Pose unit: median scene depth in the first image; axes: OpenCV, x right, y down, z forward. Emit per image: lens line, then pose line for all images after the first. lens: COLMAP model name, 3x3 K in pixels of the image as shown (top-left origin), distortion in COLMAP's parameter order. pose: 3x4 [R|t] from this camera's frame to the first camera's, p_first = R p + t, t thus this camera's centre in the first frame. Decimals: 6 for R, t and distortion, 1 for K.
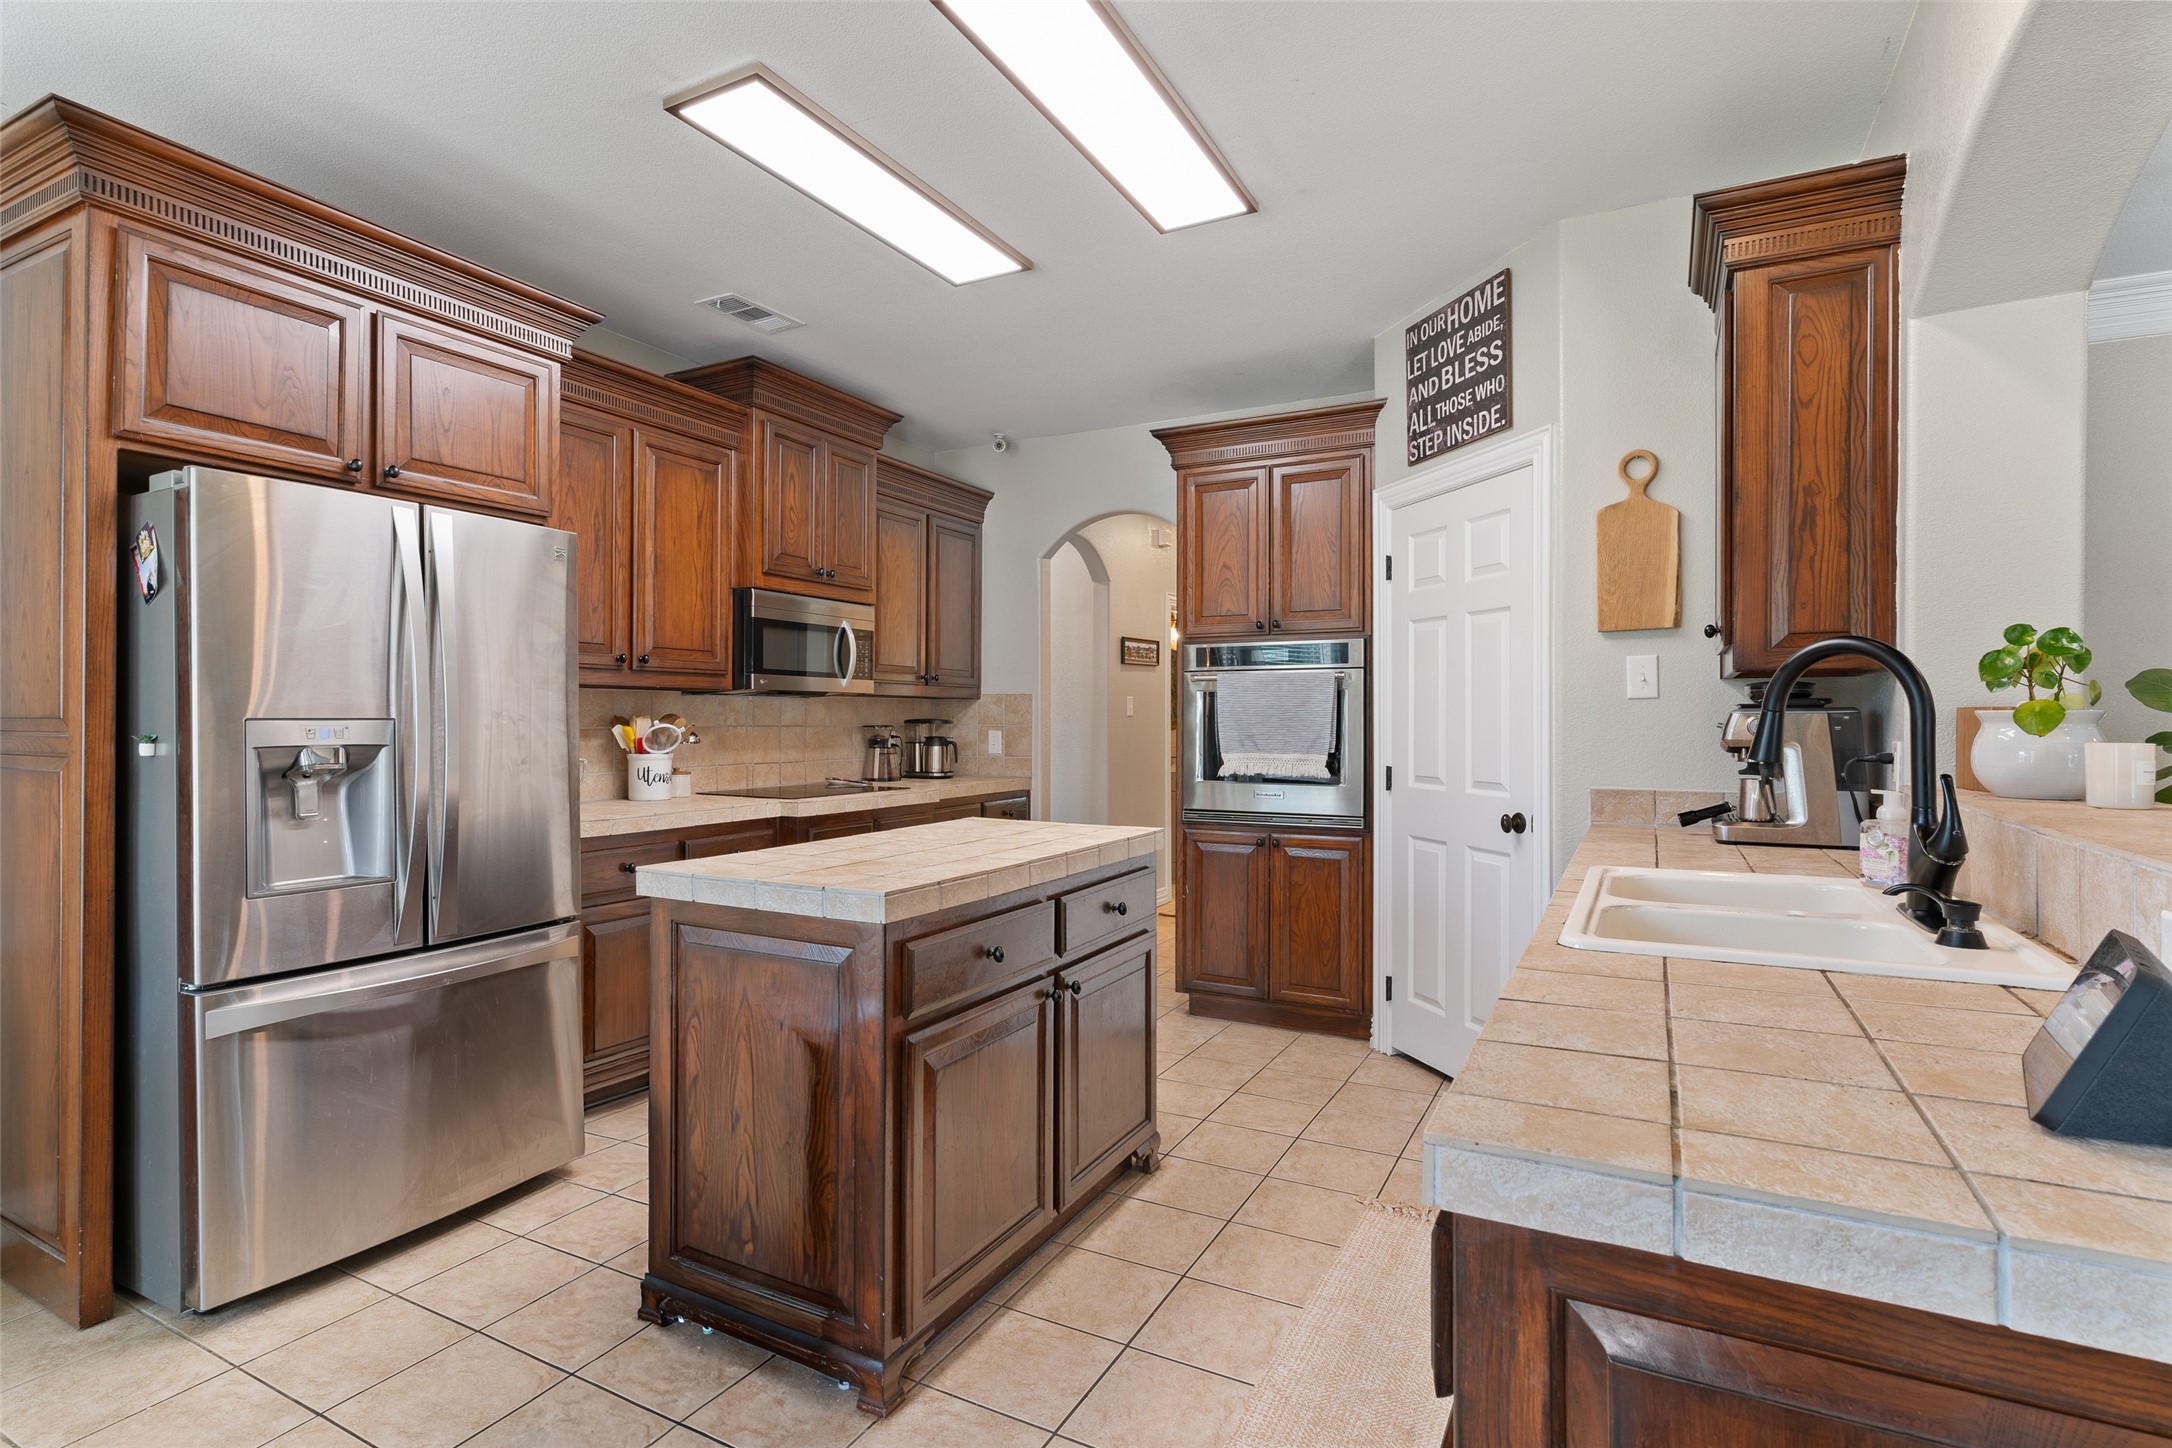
lens RADIAL K [[1070.6, 0, 1068.2], [0, 1070.6, 716.5], [0, 0, 1]] dist [0.003300, 0.000254]
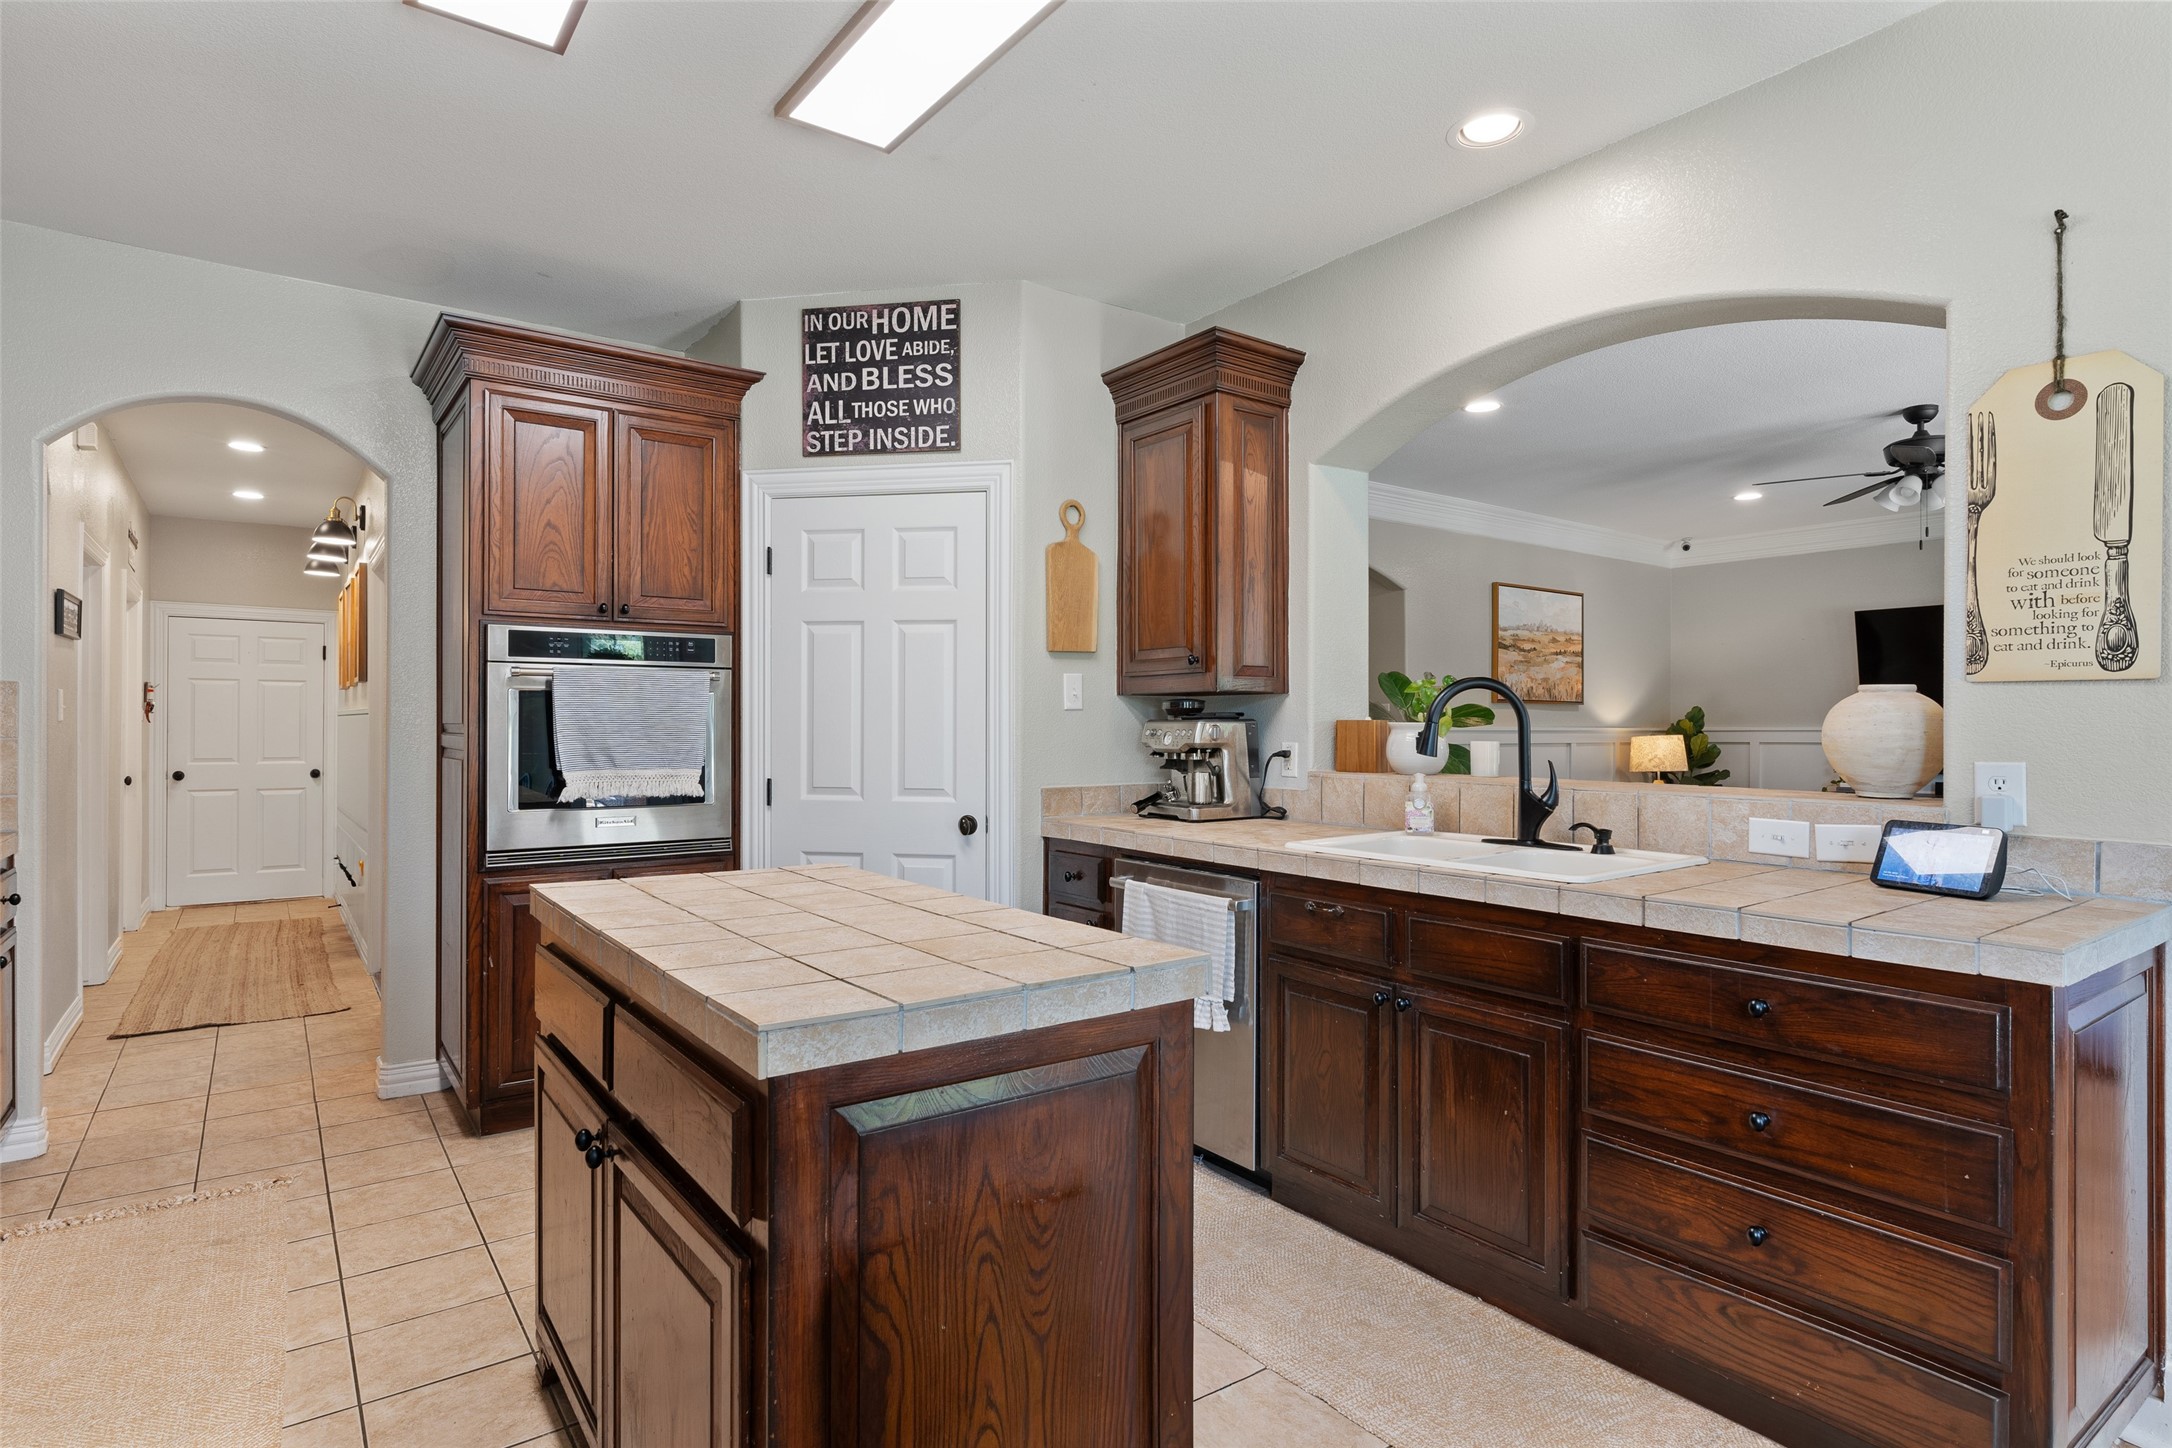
lens RADIAL K [[1122.4, 0, 1080.4], [0, 1122.4, 723.3], [0, 0, 1]] dist [-0.005497, 0.000222]
pose [[0.433343, 0.002523, 0.901226, -0.488447], [-0.003376, 0.999994, -0.001176, -0.000410], [-0.901223, -0.002533, 0.433349, 0.380677]]
